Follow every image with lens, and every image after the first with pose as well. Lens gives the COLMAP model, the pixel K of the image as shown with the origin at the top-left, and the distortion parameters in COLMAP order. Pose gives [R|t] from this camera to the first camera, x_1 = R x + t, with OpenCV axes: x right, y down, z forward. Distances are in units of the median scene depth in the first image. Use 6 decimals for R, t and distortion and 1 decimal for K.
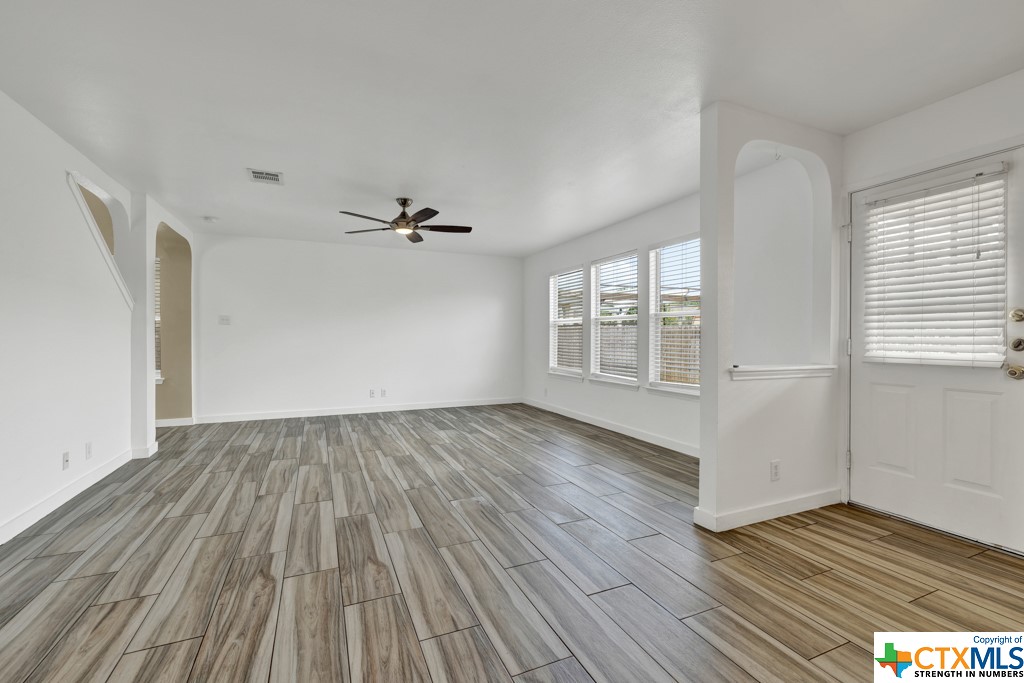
lens RADIAL K [[439.2, 0, 503.0], [0, 439.2, 340.5], [0, 0, 1]] dist [0.005026, -0.000196]
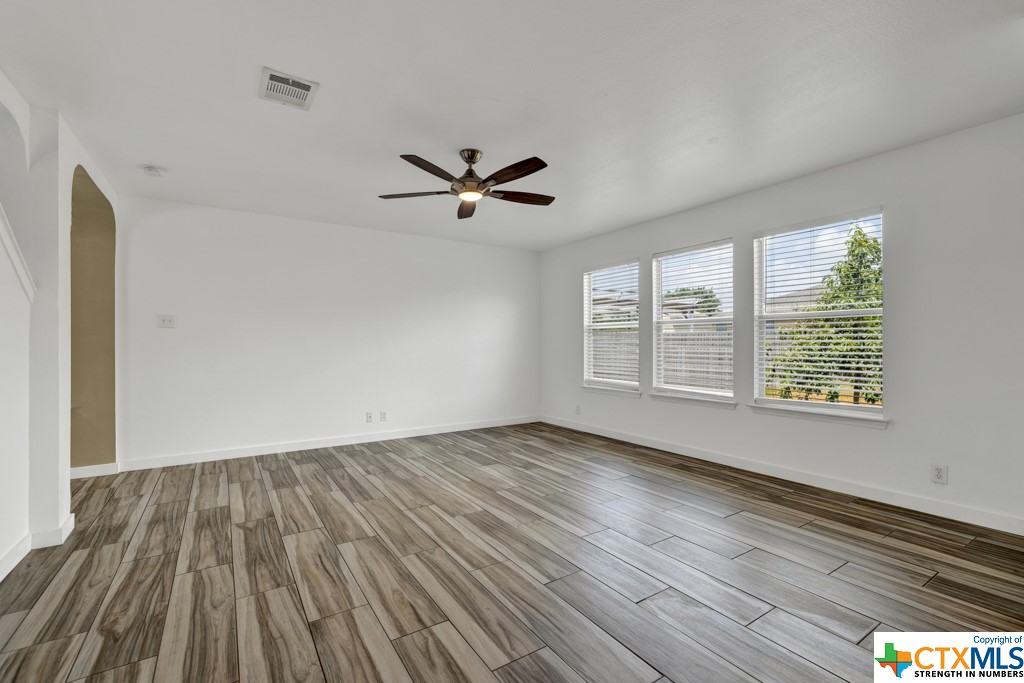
lens RADIAL K [[439.2, 0, 497.2], [0, 439.2, 345.3], [0, 0, 1]] dist [0.005026, -0.000196]
pose [[0.986712, -0.003341, 0.162447, -0.298846], [0.004415, 0.999971, -0.006254, -0.002134], [-0.162421, 0.006888, 0.986698, 0.288392]]
